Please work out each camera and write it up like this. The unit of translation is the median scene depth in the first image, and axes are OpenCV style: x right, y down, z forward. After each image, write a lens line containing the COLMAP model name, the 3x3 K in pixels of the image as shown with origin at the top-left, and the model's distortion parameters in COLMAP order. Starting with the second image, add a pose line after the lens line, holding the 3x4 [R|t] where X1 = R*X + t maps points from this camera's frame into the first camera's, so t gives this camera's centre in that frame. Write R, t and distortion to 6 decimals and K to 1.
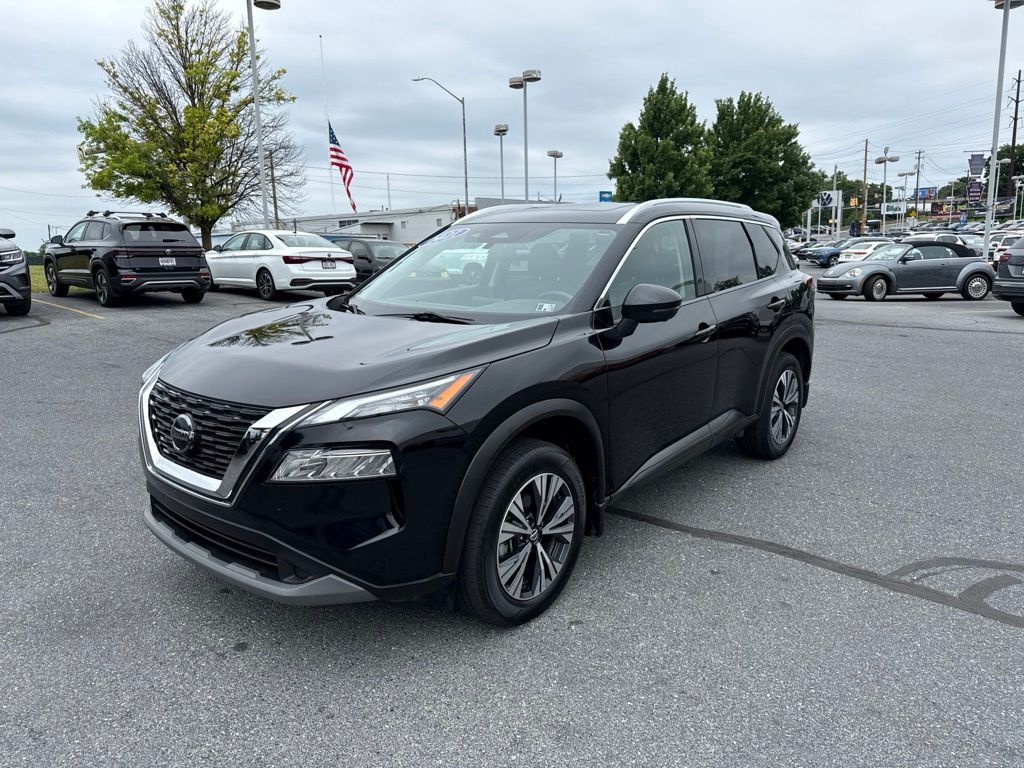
lens RADIAL K [[723.4, 0, 507.2], [0, 723.4, 390.0], [0, 0, 1]] dist [0.032805, -0.043540]
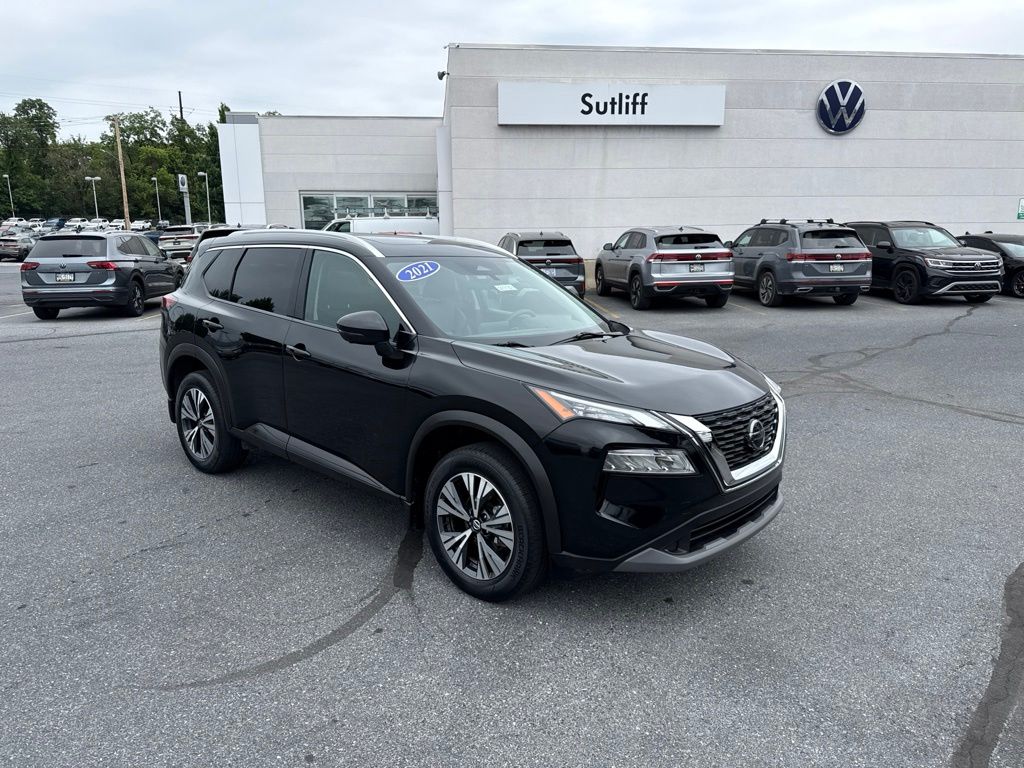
lens RADIAL K [[723.4, 0, 515.1], [0, 723.4, 384.1], [0, 0, 1]] dist [0.032805, -0.043540]
pose [[0.030237, -0.186540, 0.981982, -0.328760], [0.191168, 0.965375, 0.177498, -0.064672], [-0.981092, 0.182356, 0.064850, 0.255638]]
